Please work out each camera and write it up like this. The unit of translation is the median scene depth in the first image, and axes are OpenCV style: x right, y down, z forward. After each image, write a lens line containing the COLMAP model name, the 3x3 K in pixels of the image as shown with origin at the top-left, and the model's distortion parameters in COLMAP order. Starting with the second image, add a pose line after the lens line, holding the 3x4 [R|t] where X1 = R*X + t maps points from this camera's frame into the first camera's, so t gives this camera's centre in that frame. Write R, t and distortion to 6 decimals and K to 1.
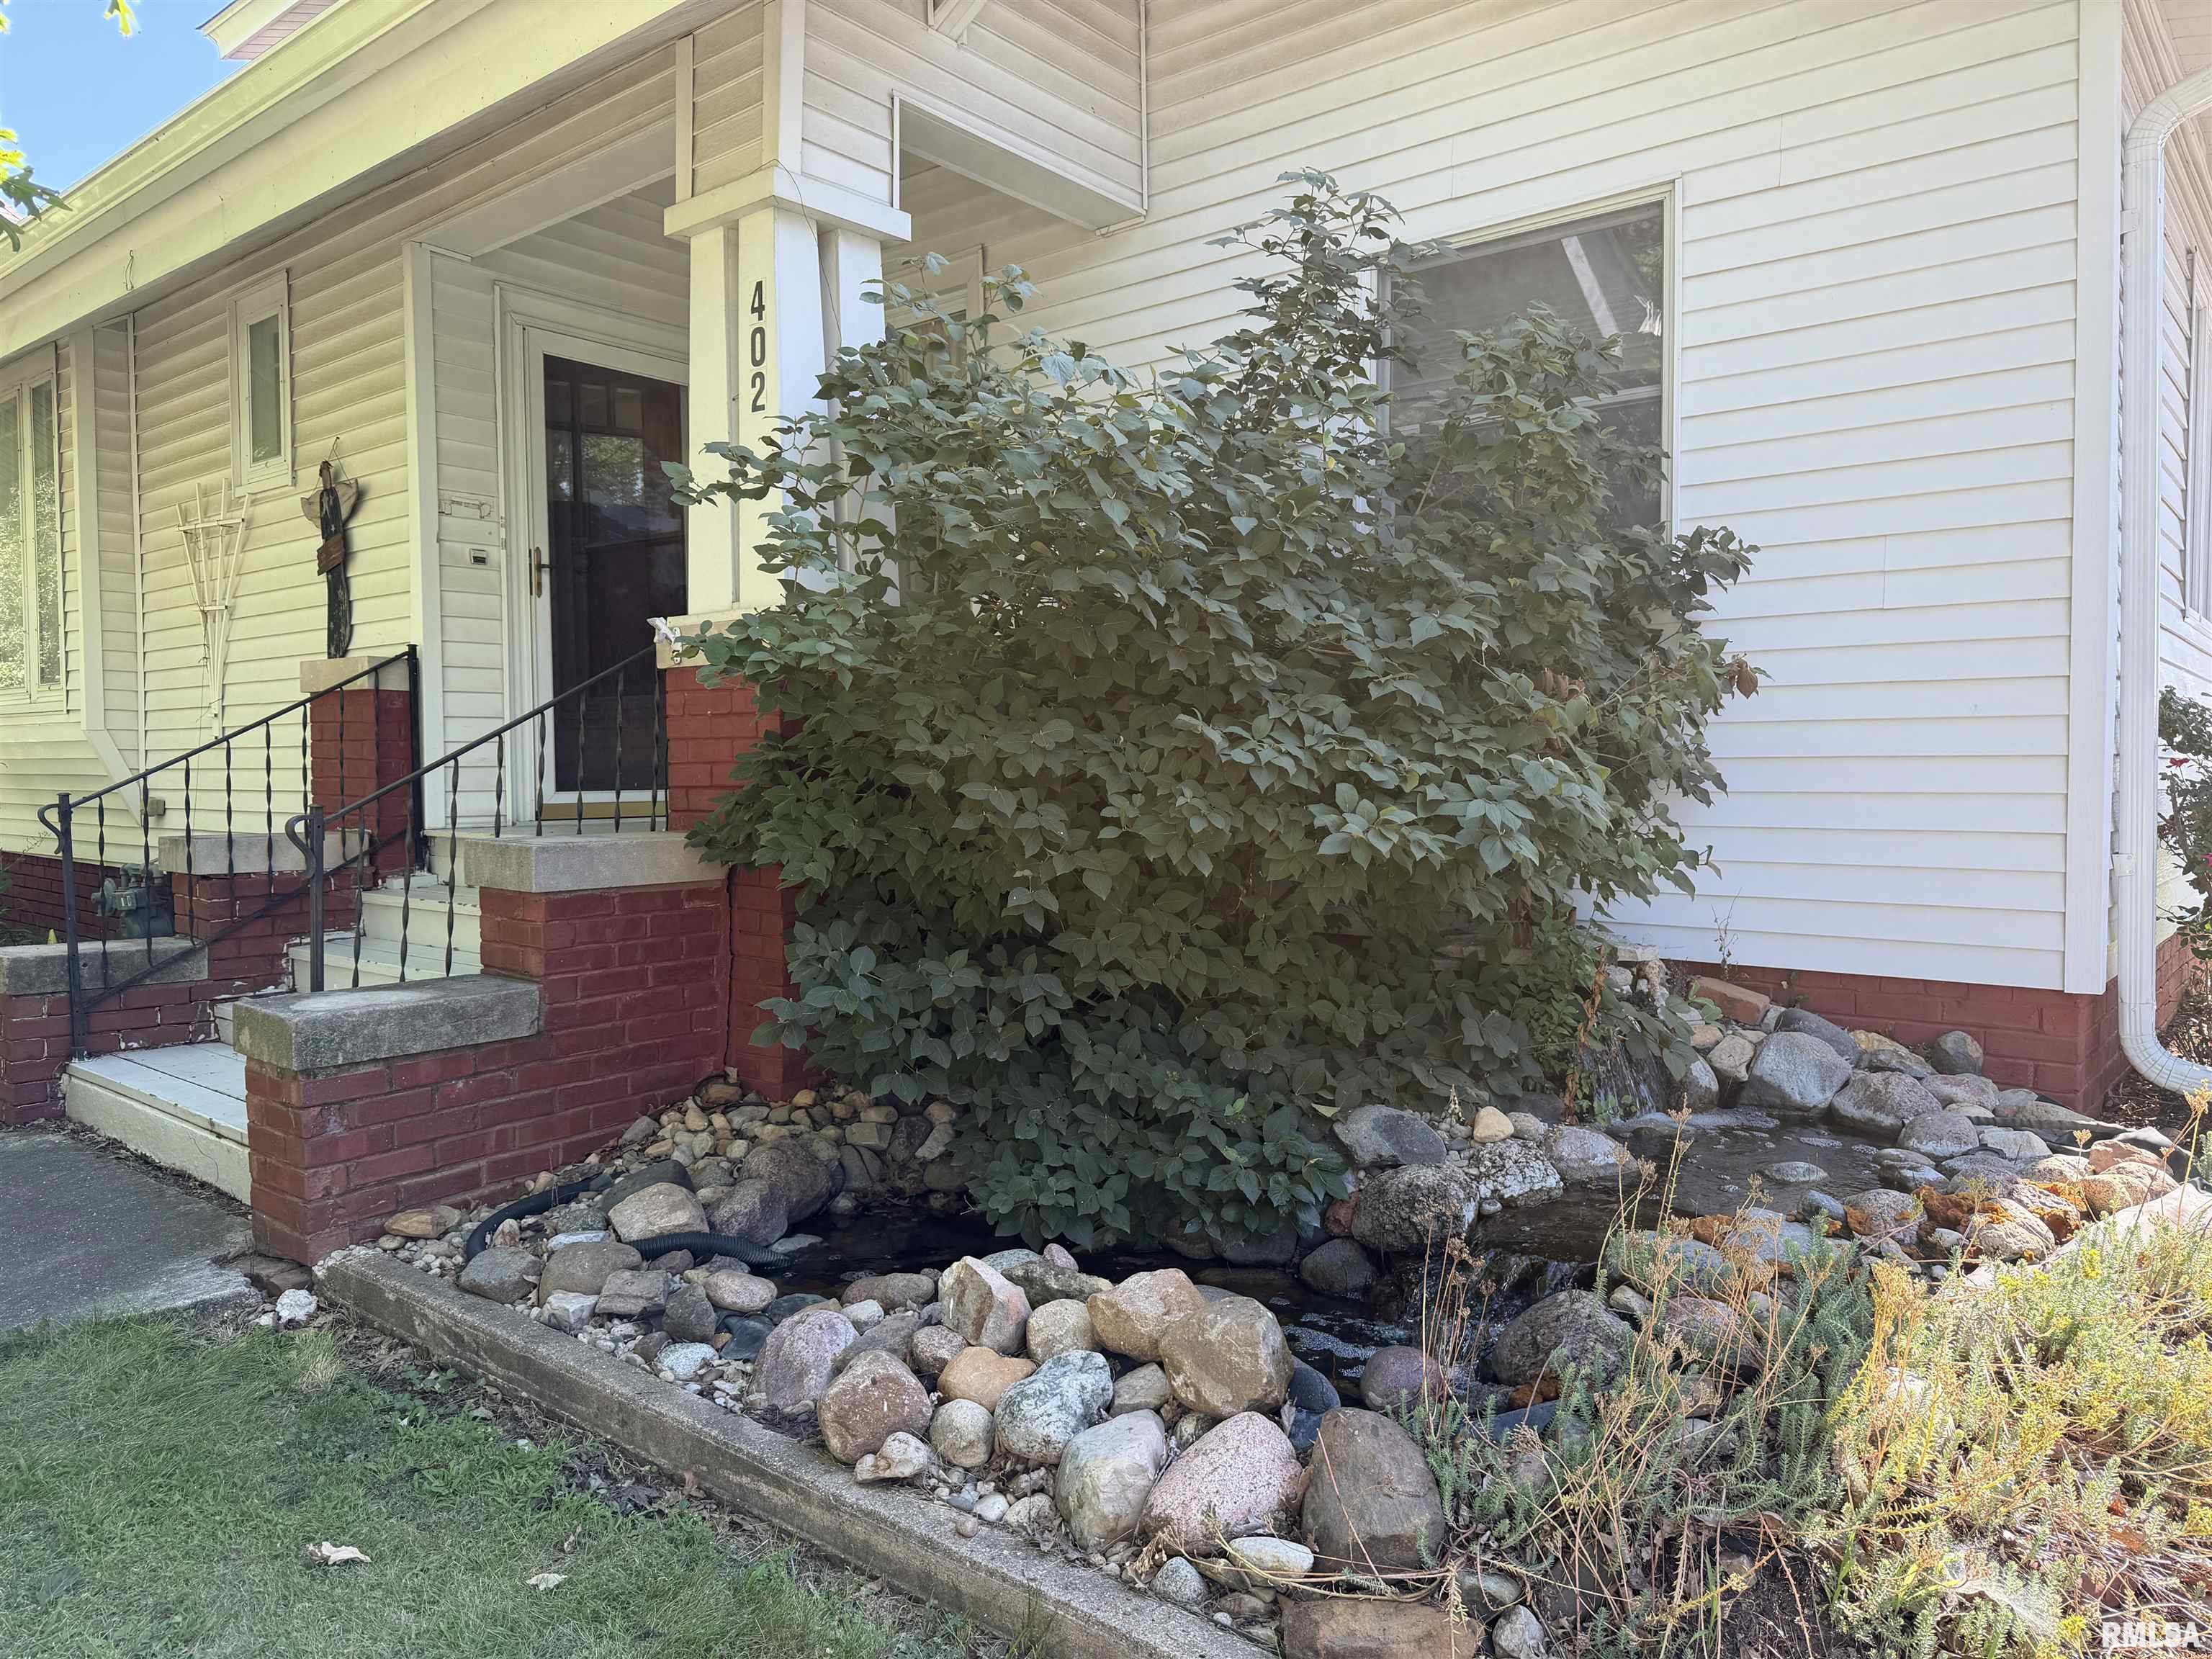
lens RADIAL K [[1548.0, 0, 1107.2], [0, 1548.0, 839.7], [0, 0, 1]] dist [0.000364, -0.002590]
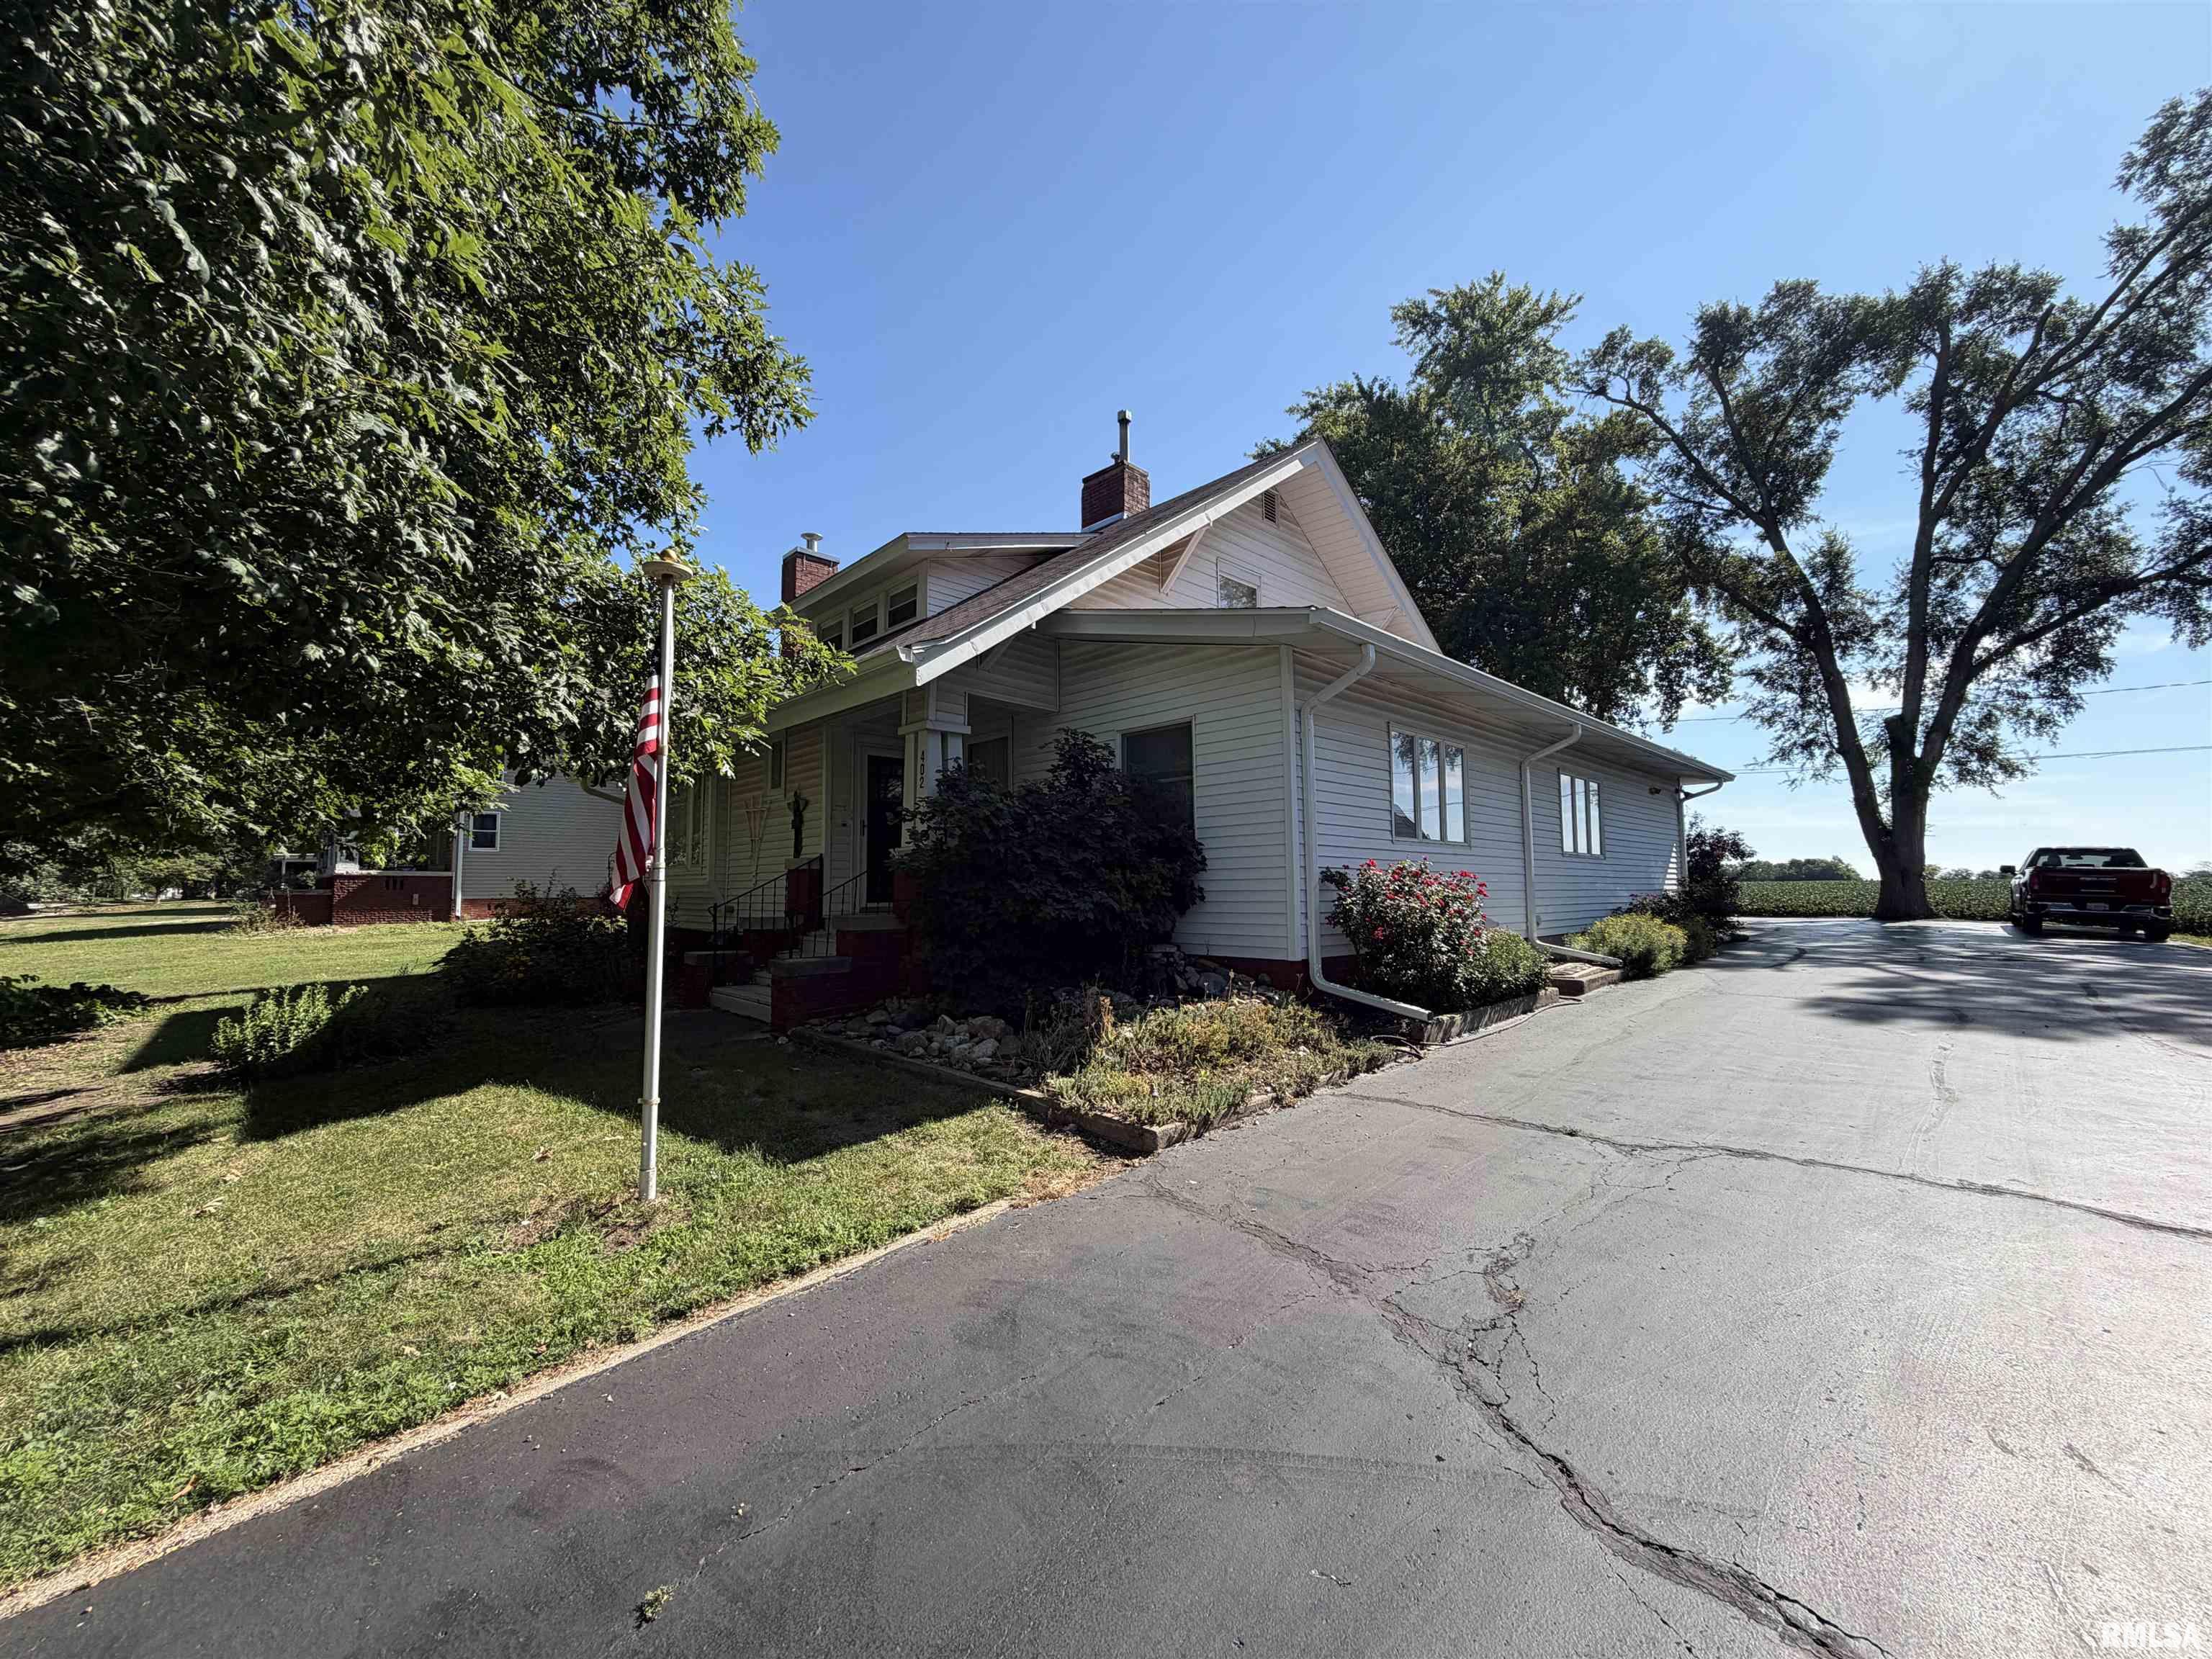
lens RADIAL K [[873.2, 0, 1111.6], [0, 873.2, 809.6], [0, 0, 1]] dist [0.001139, 0.000106]
pose [[0.994886, -0.016692, -0.099616, 0.365868], [0.002734, 0.990338, -0.138647, 0.032658], [0.100967, 0.137665, 0.985319, -0.811242]]
